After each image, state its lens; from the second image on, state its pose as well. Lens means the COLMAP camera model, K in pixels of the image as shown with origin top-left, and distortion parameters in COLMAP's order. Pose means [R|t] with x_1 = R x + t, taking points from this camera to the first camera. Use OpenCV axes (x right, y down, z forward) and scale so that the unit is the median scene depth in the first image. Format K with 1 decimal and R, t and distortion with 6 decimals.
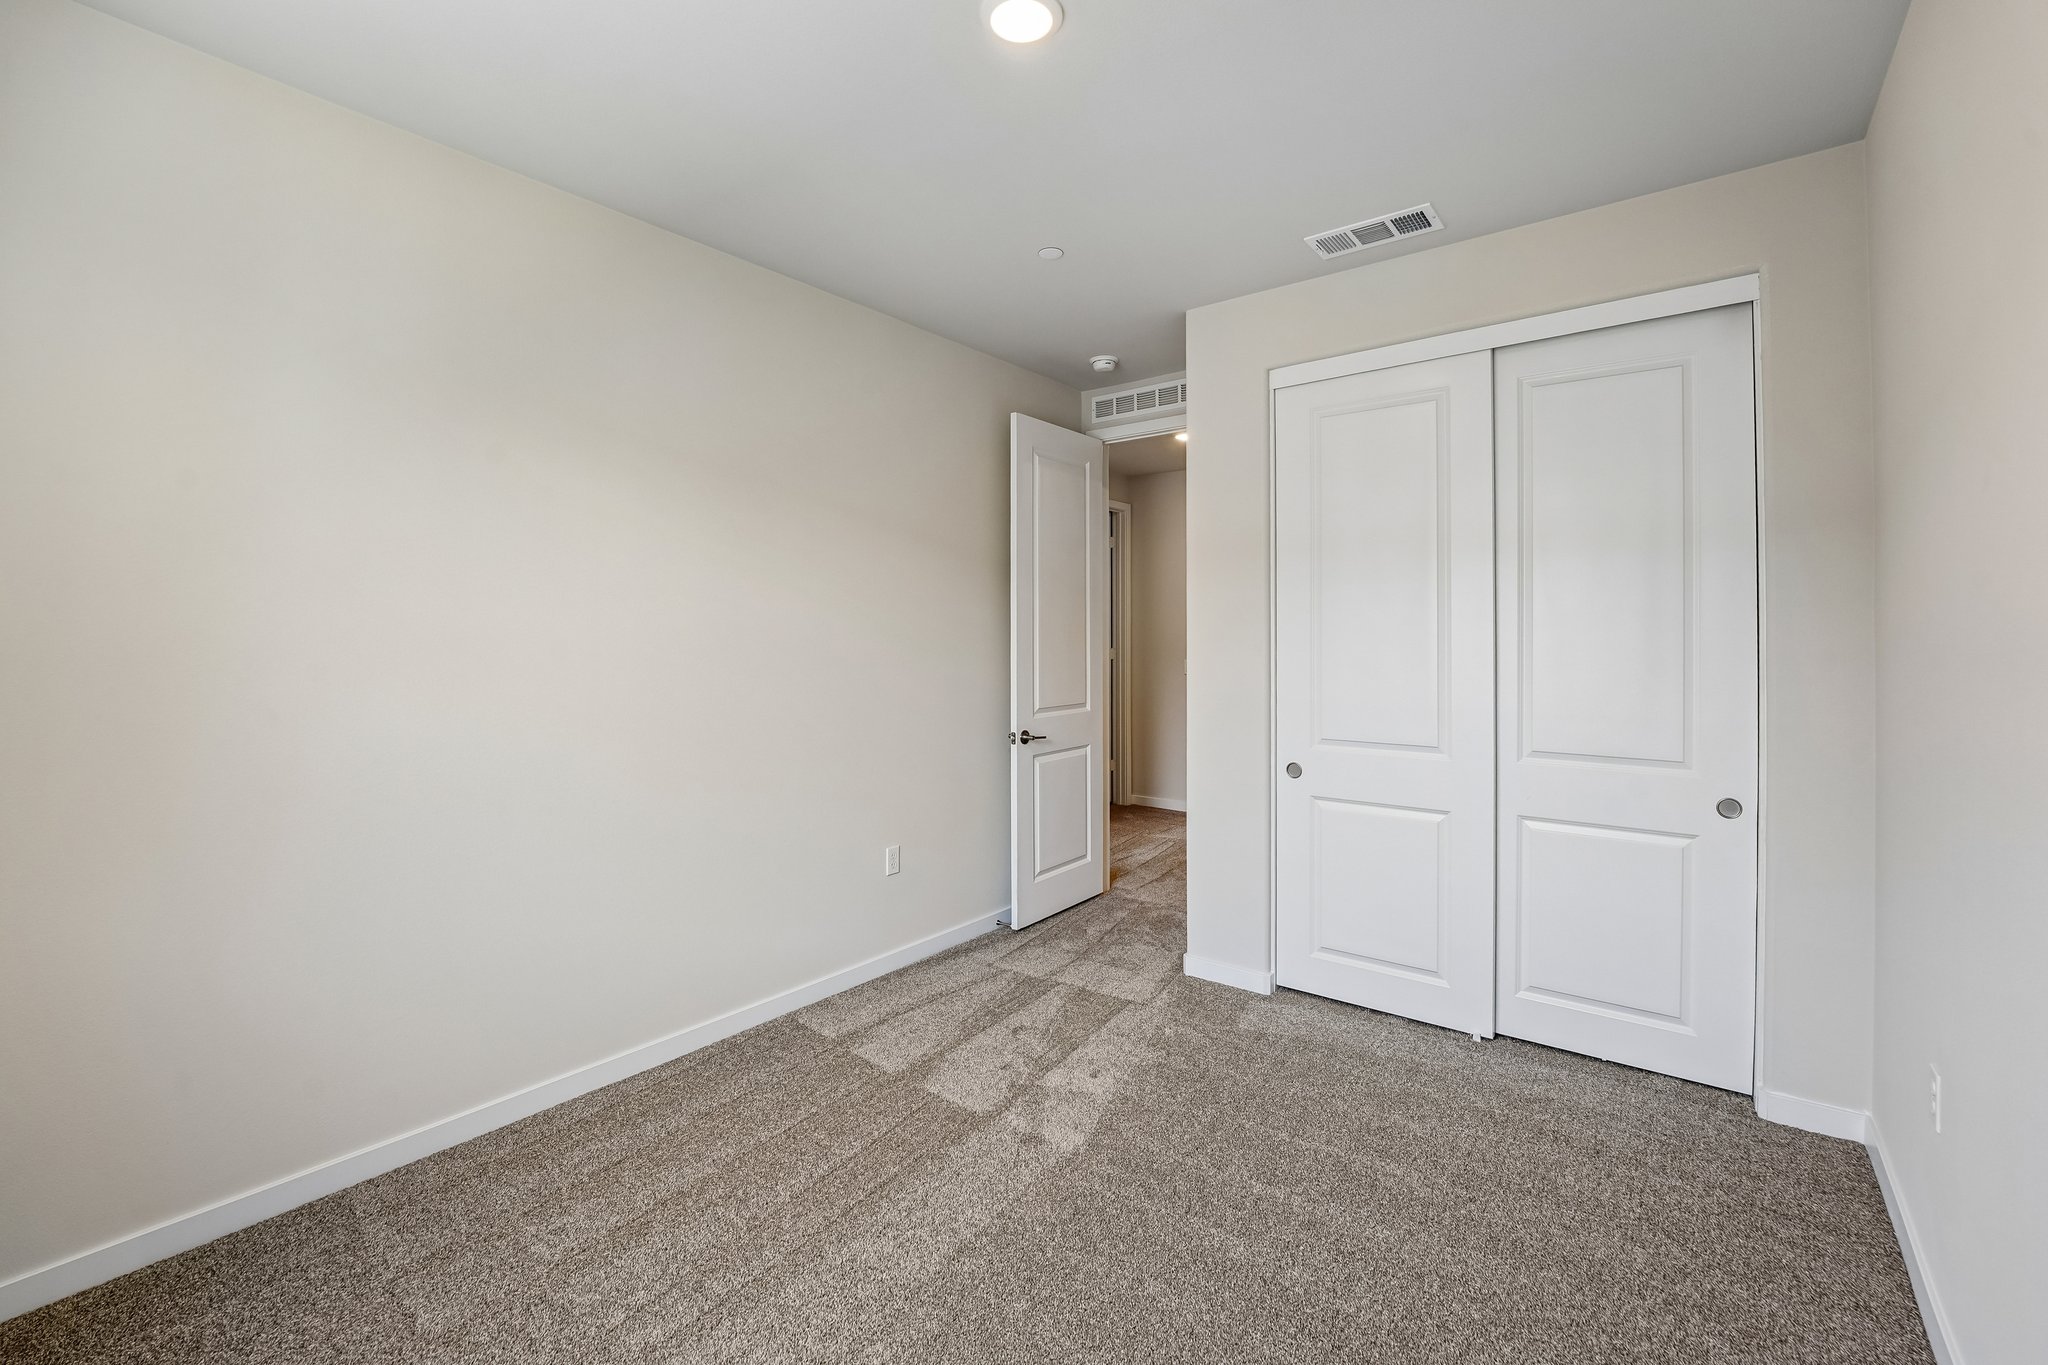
lens RADIAL K [[845.2, 0, 979.5], [0, 845.2, 637.5], [0, 0, 1]] dist [-0.004649, -0.000148]
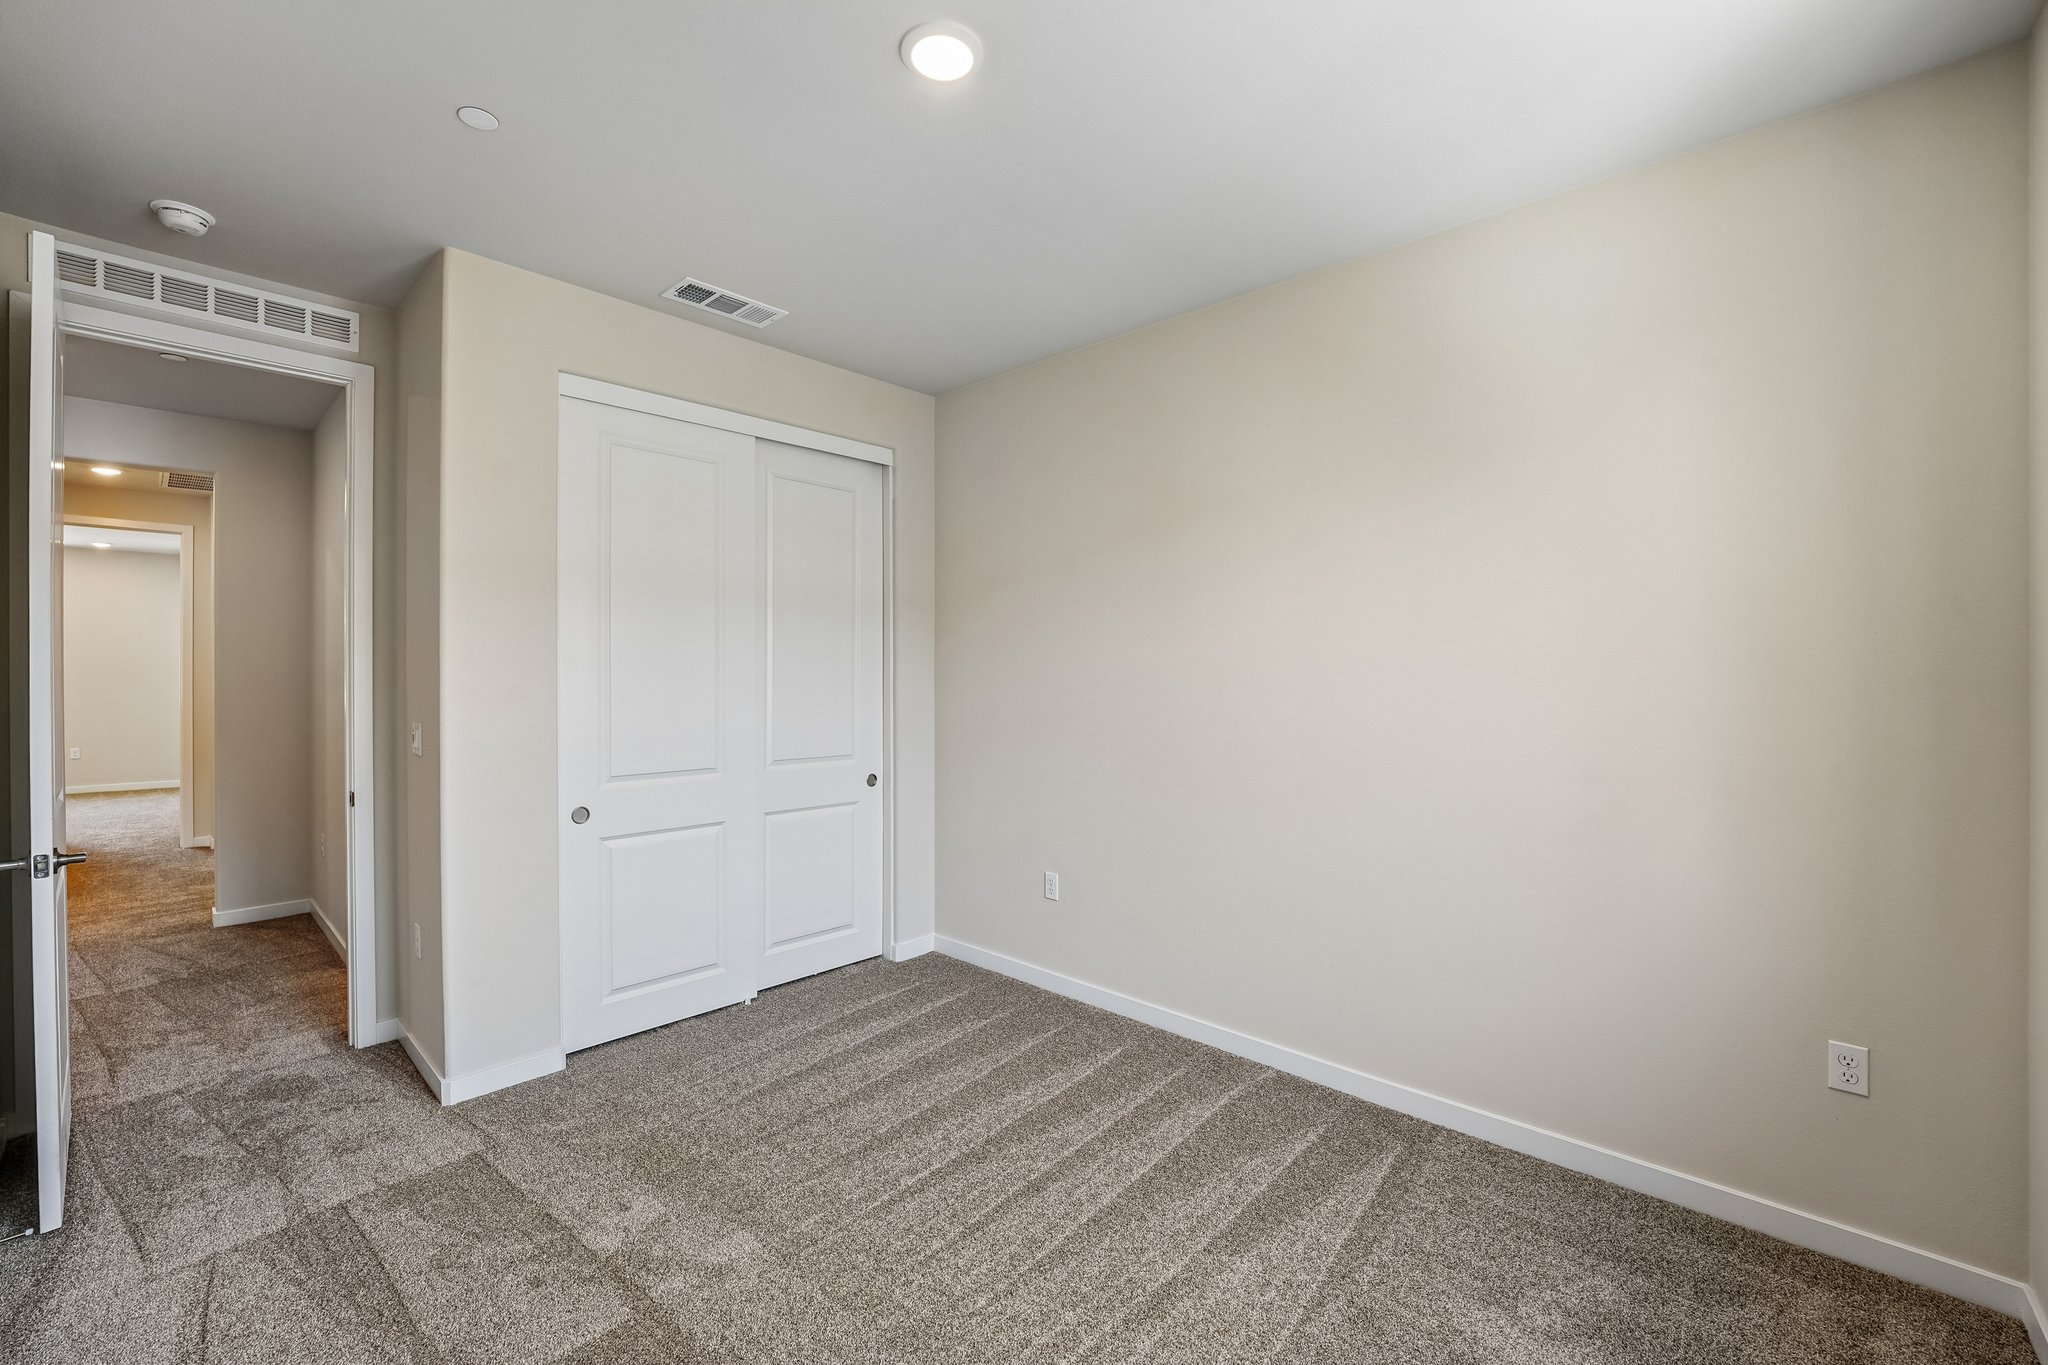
lens RADIAL K [[845.2, 0, 1020.7], [0, 845.2, 683.3], [0, 0, 1]] dist [-0.004649, -0.000148]
pose [[0.095571, -0.012227, 0.995348, -0.538962], [-0.002634, 0.999918, 0.012536, -0.000180], [-0.995419, -0.003820, 0.095531, 0.462633]]
